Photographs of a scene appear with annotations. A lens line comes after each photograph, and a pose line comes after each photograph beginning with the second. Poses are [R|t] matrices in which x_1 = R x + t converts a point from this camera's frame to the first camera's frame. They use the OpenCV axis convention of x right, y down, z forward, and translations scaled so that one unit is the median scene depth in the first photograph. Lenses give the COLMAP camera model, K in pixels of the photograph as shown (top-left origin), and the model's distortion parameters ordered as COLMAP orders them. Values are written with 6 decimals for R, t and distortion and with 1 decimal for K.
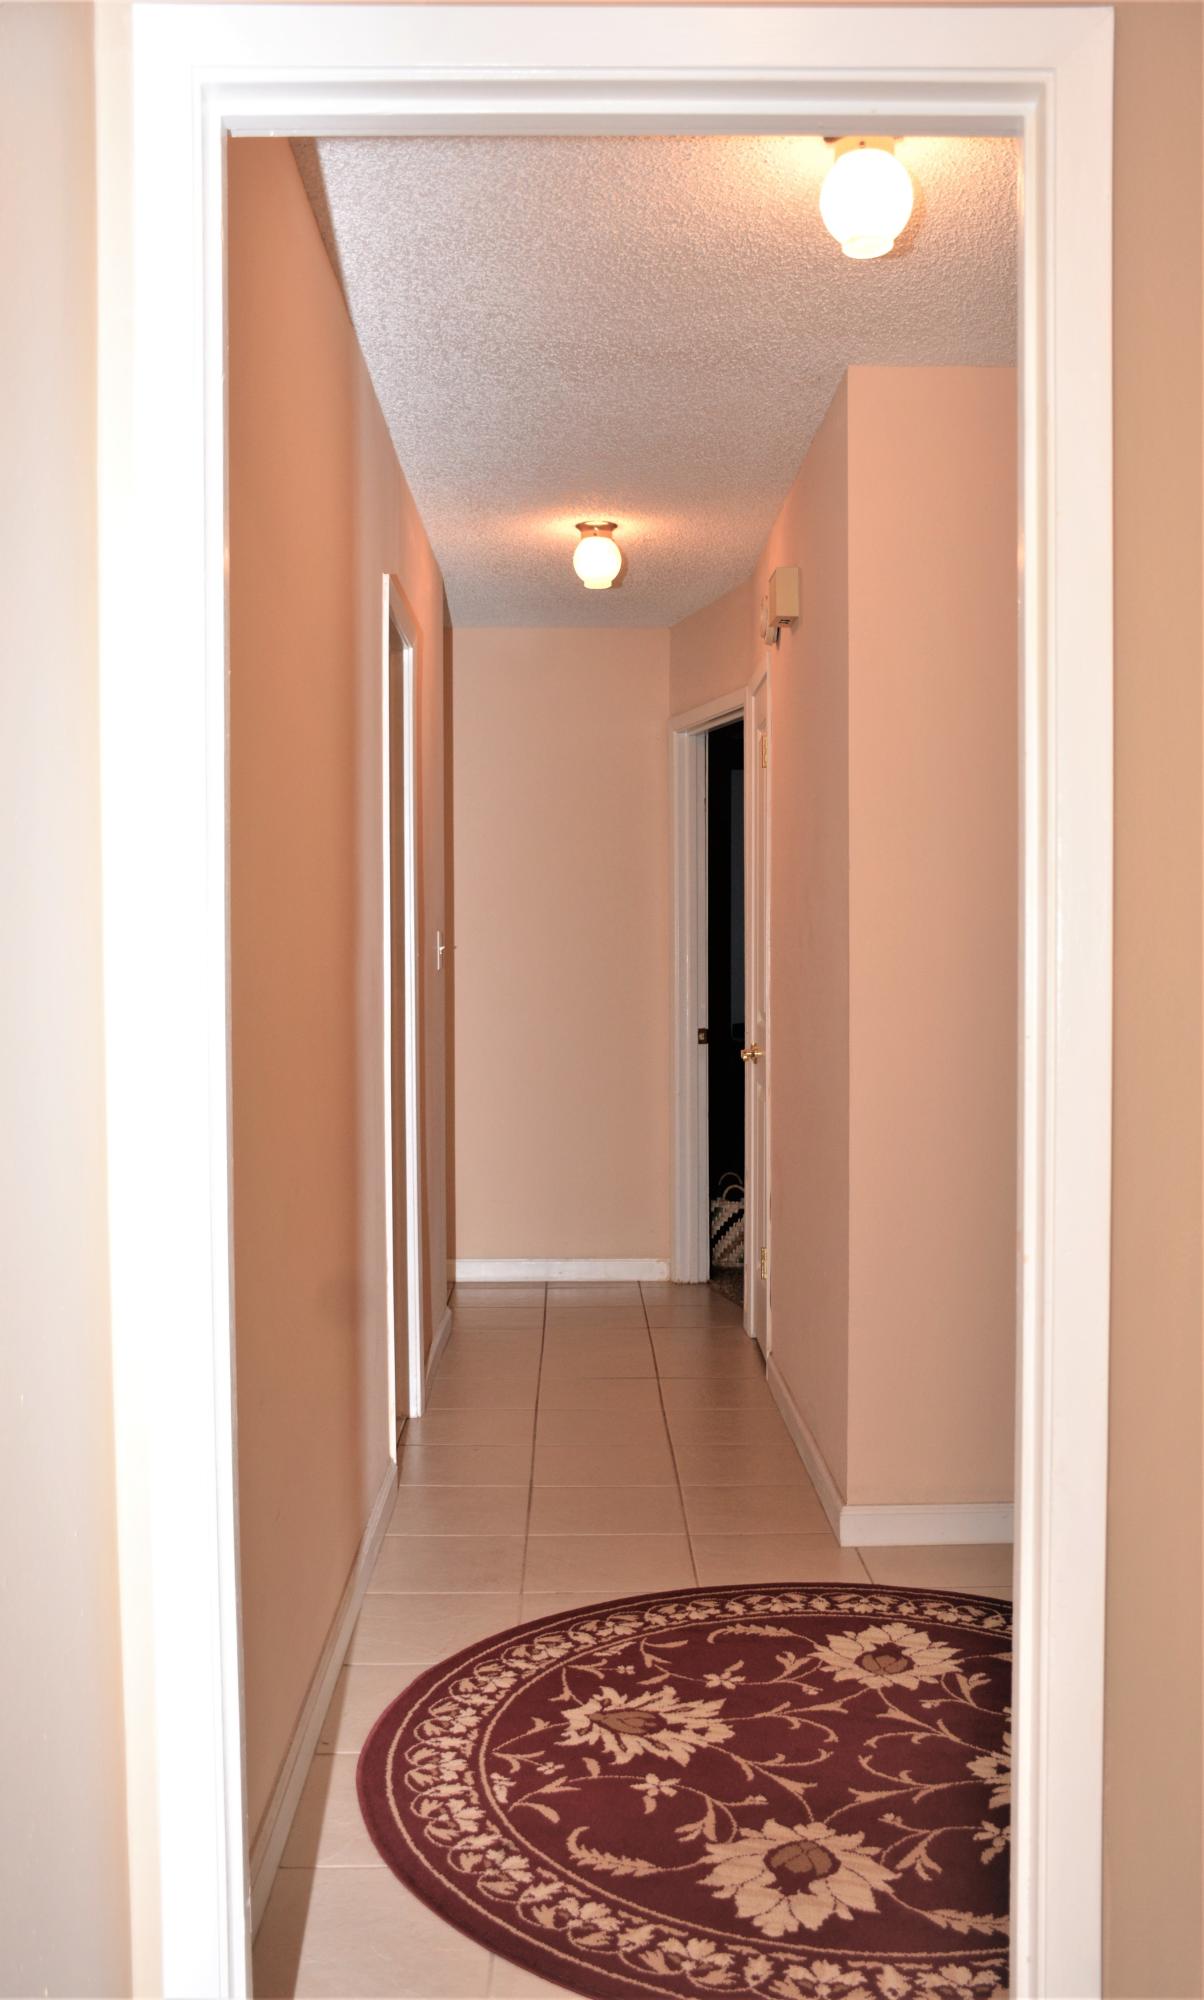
lens RADIAL K [[1871.8, 0, 602.0], [0, 1871.8, 1000.0], [0, 0, 1]] dist [-0.000923, -0.001337]
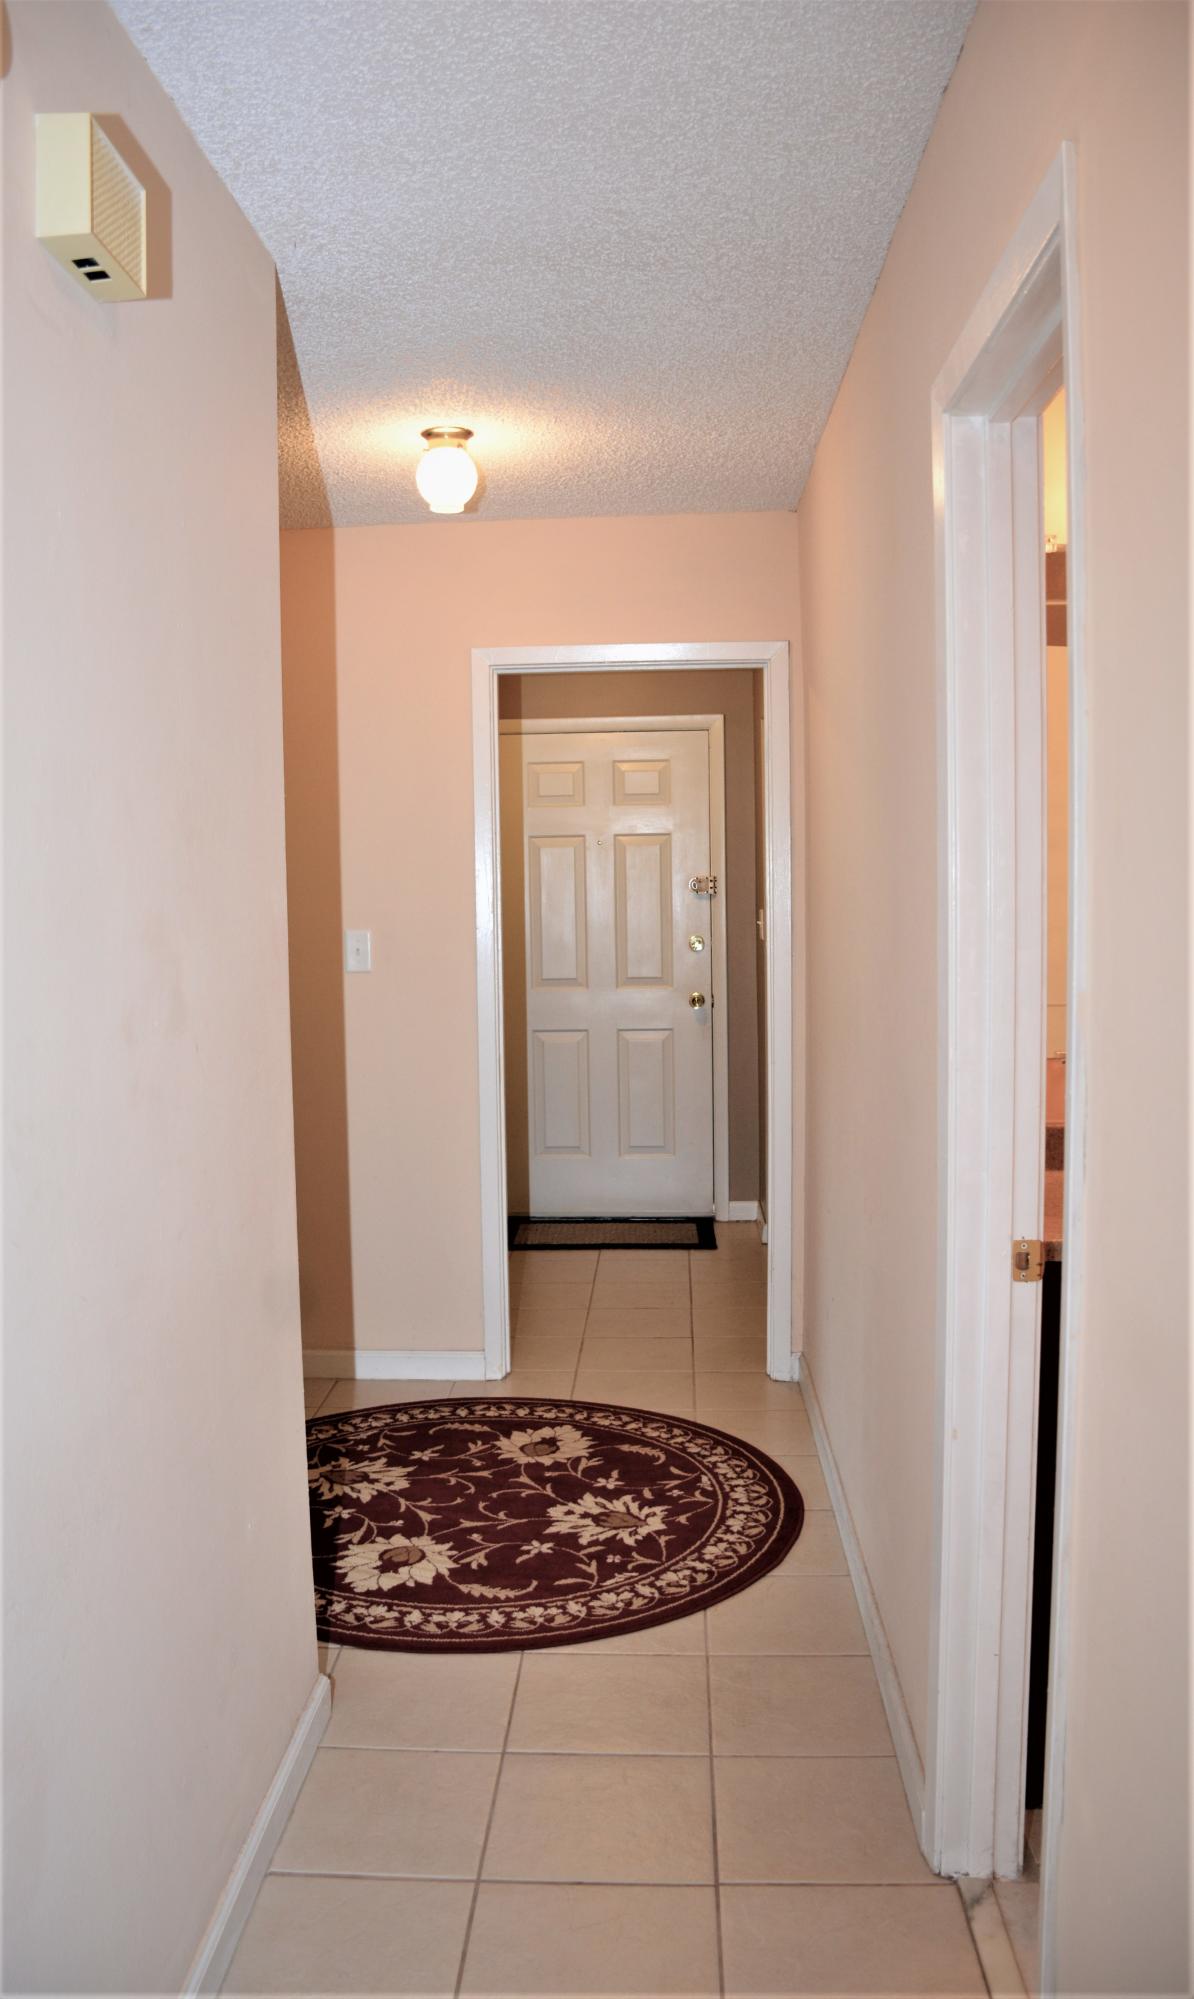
lens RADIAL K [[1643.1, 0, 597.0], [0, 1643.1, 999.5], [0, 0, 1]] dist [-0.140639, 0.110521]
pose [[-0.997170, 0.012873, 0.074065, -0.063291], [0.020397, 0.994601, 0.101747, -0.121794], [-0.072355, 0.102970, -0.992049, 2.135266]]
